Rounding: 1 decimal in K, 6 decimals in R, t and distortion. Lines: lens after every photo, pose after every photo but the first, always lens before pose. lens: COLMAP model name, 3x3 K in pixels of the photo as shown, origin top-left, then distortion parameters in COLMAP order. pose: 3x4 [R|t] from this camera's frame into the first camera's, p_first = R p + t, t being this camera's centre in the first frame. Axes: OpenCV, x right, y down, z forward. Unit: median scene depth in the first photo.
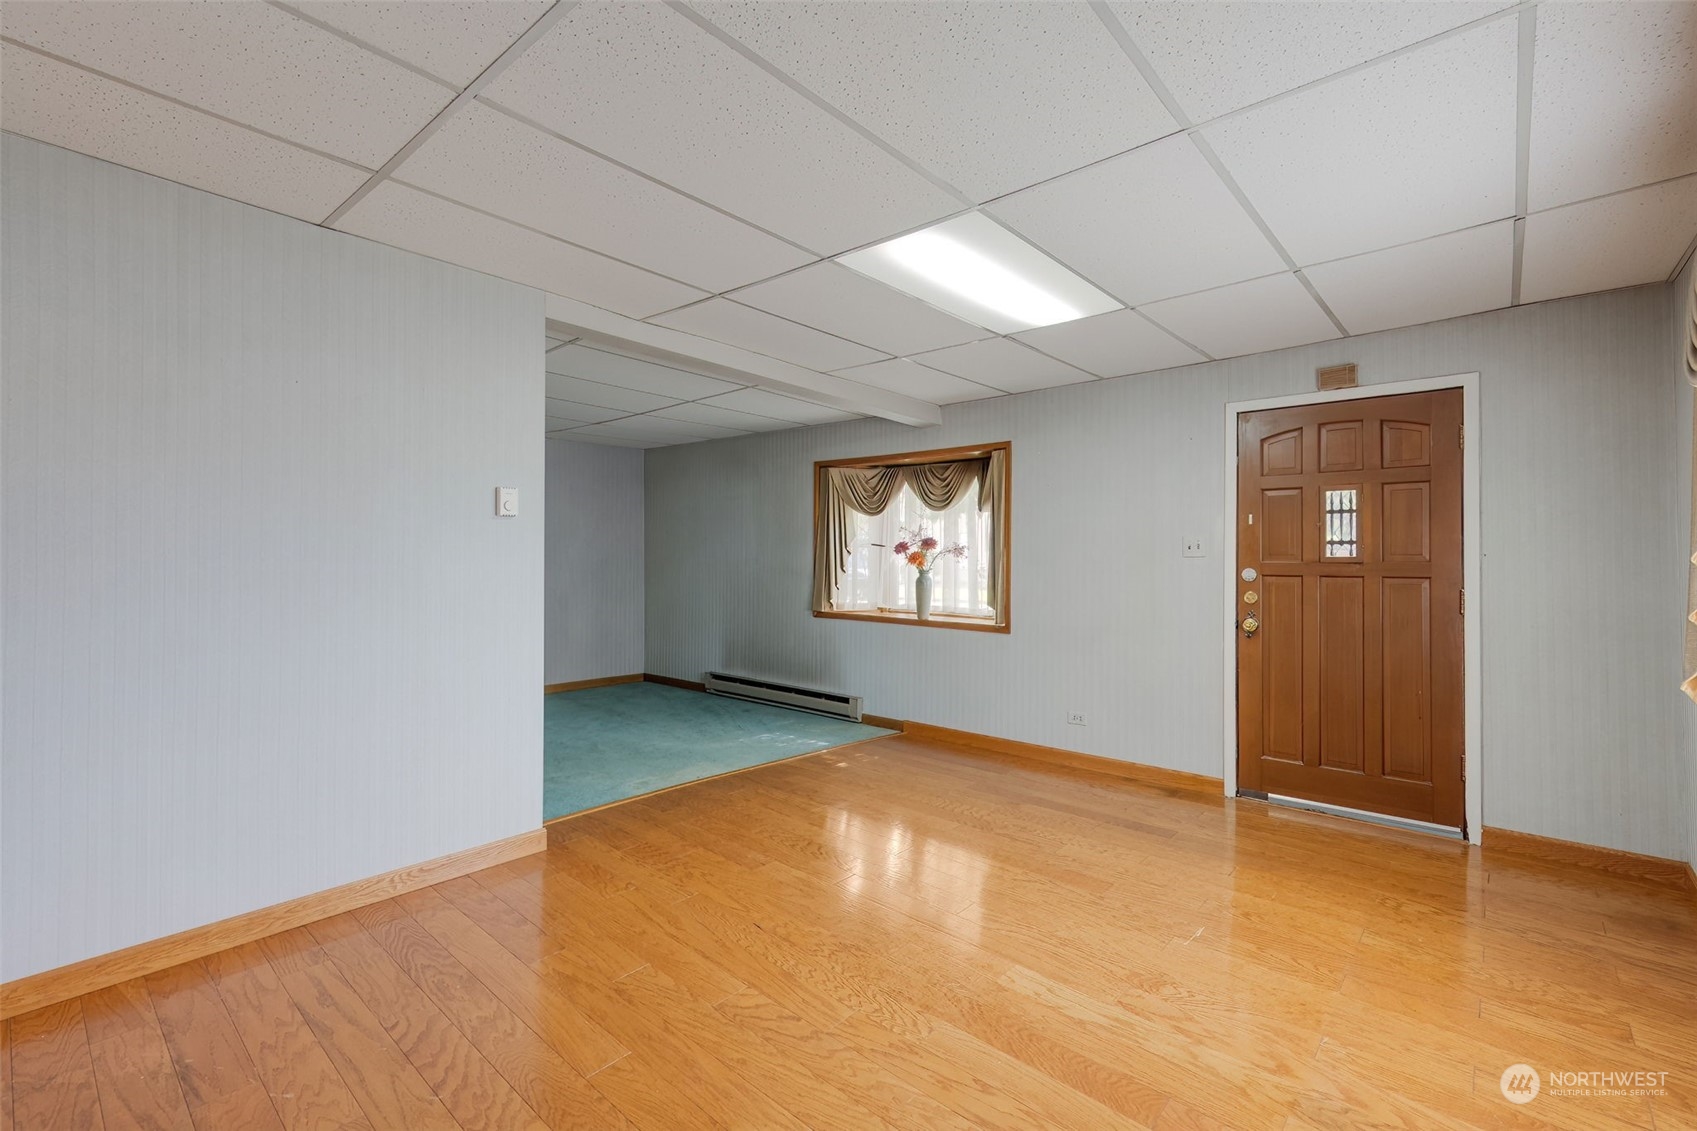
lens RADIAL K [[761.6, 0, 858.5], [0, 761.6, 551.0], [0, 0, 1]] dist [0.001951, 0.000910]
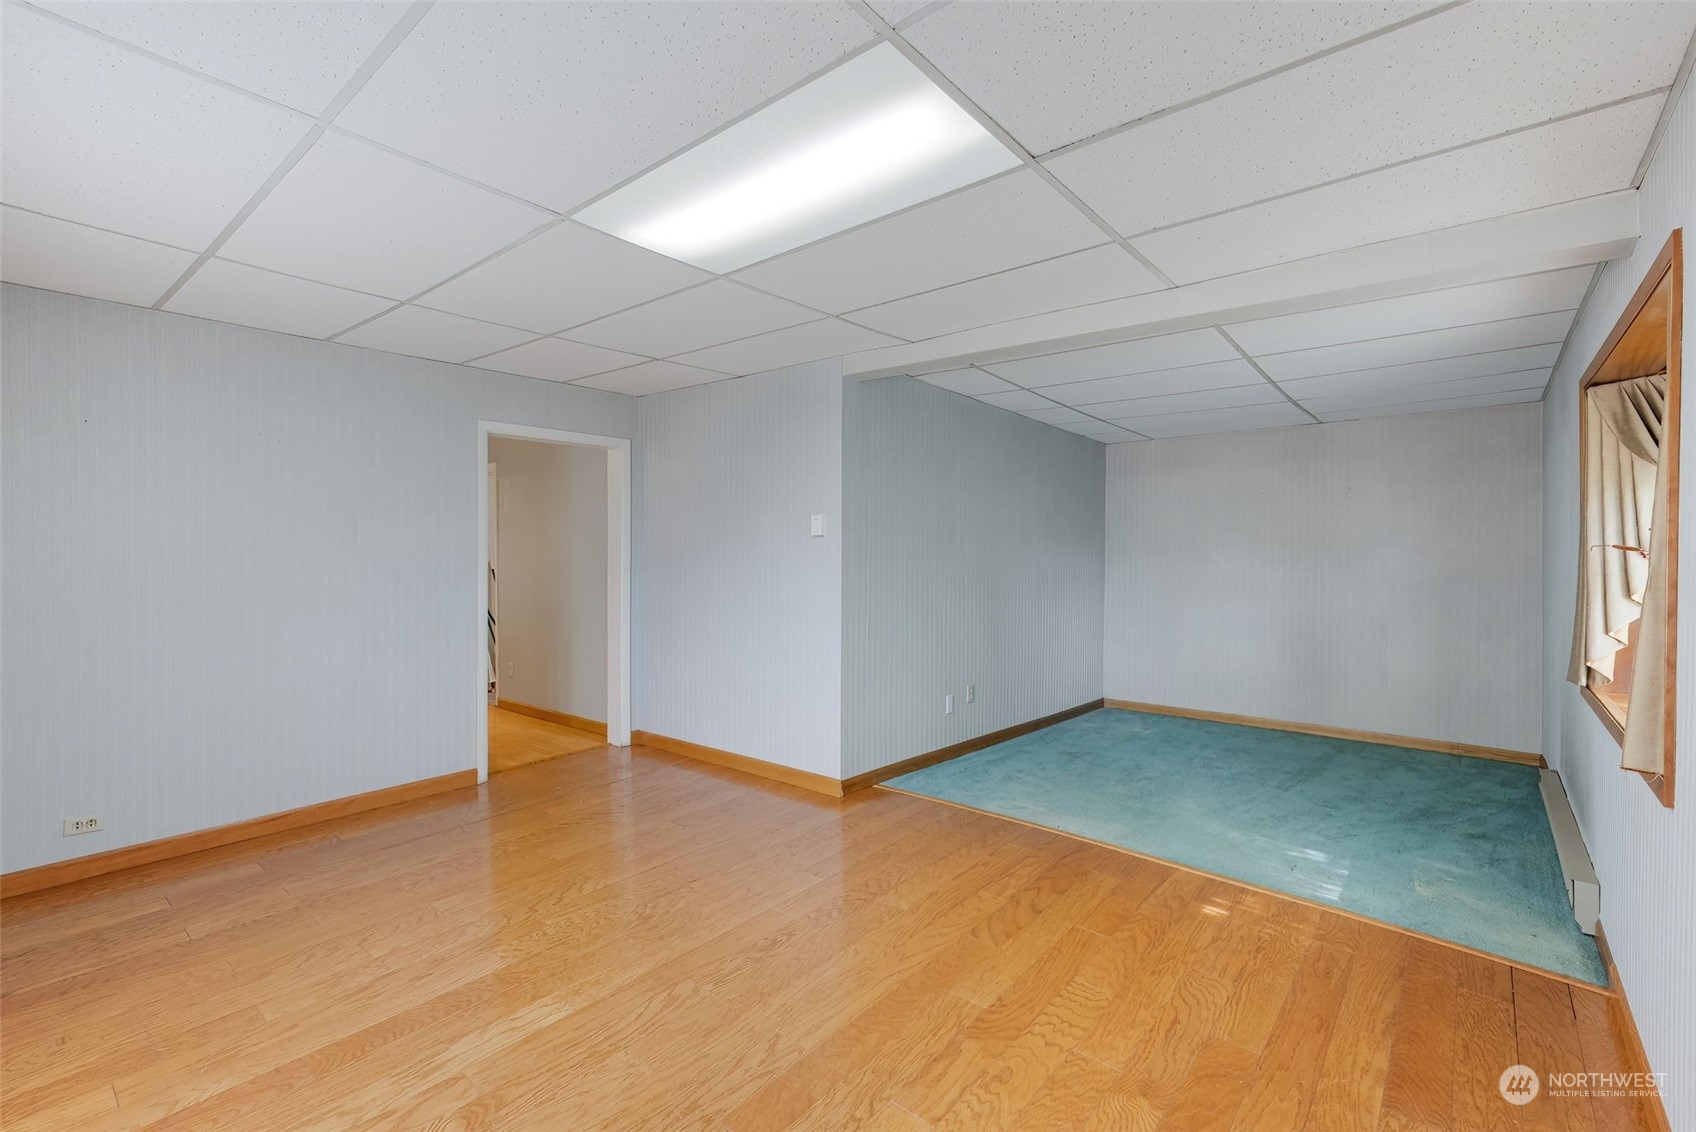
lens RADIAL K [[761.1, 0, 847.9], [0, 761.1, 570.1], [0, 0, 1]] dist [0.001951, 0.000910]
pose [[0.002245, 0.013020, -0.999913, 0.453926], [-0.004077, 0.999907, 0.013011, -0.001116], [0.999989, 0.004047, 0.002298, 0.539474]]
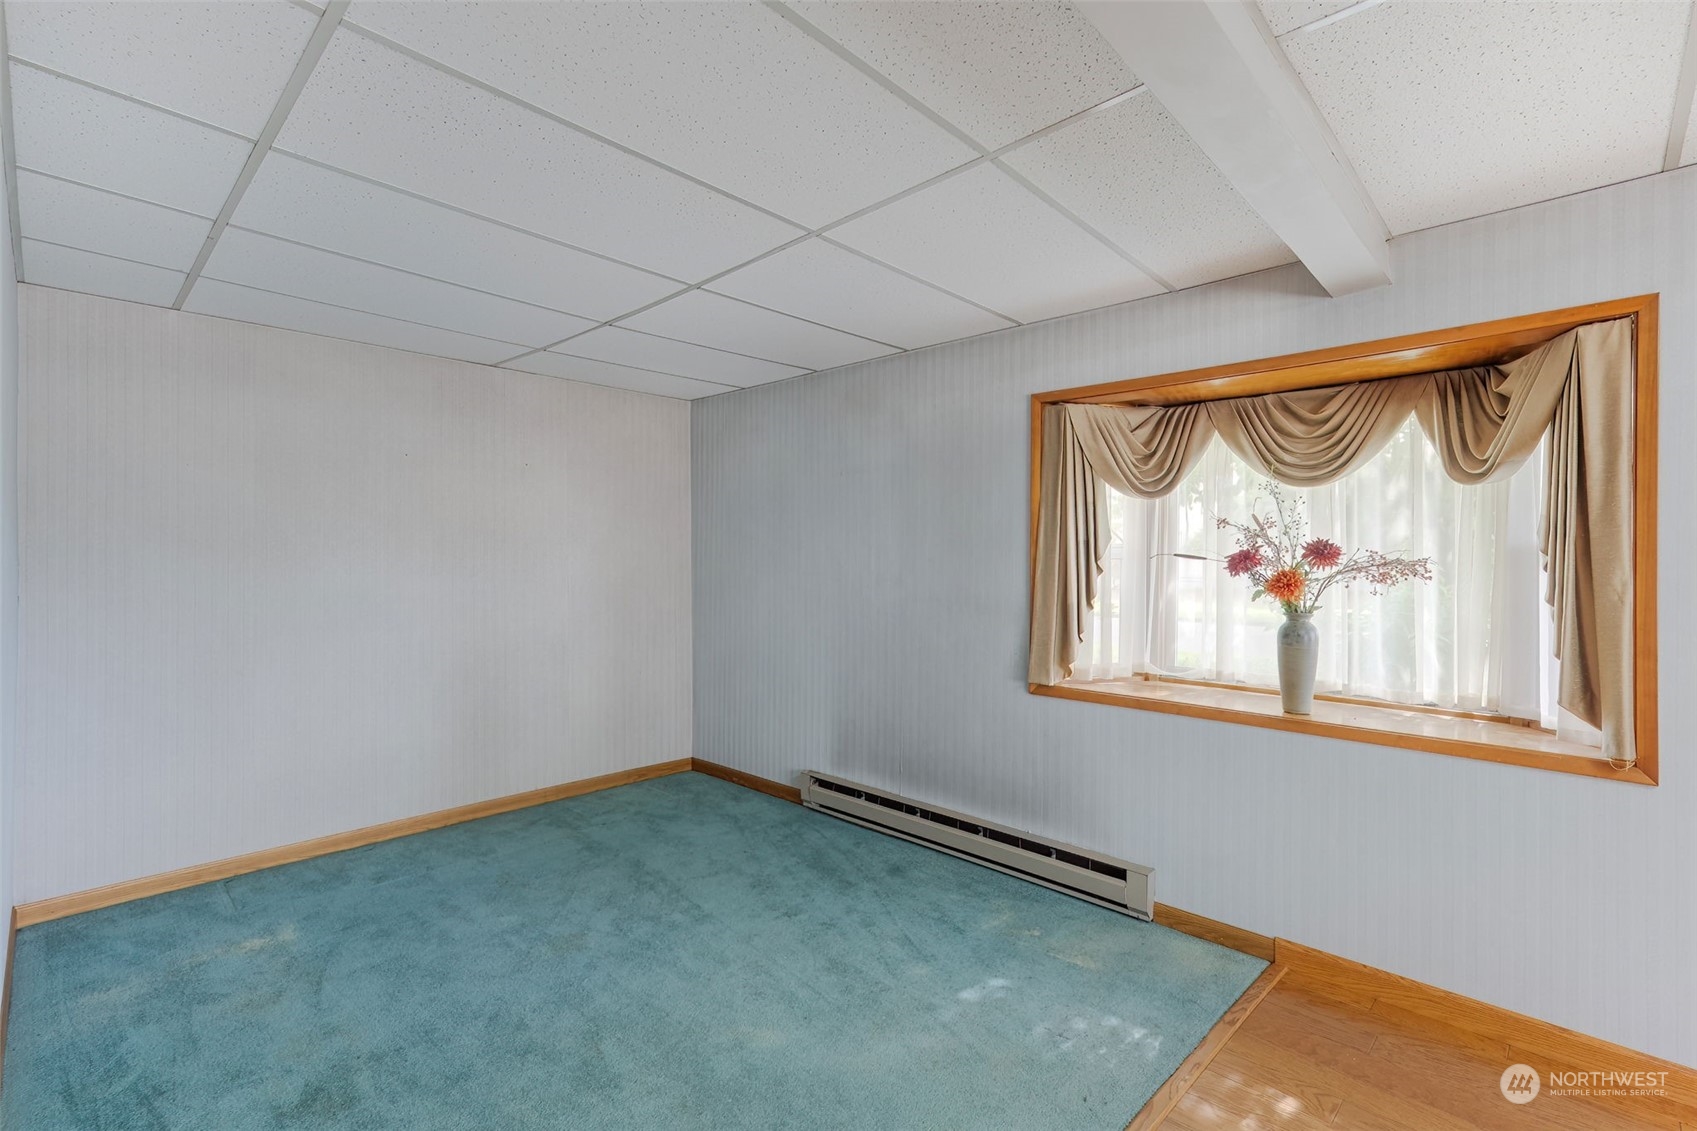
lens RADIAL K [[761.6, 0, 837.2], [0, 761.6, 561.2], [0, 0, 1]] dist [0.001951, 0.000910]
pose [[0.998739, 0.005068, -0.049949, -0.171820], [-0.004794, 0.999973, 0.005611, -0.006071], [0.049976, -0.005364, 0.998736, 0.497673]]
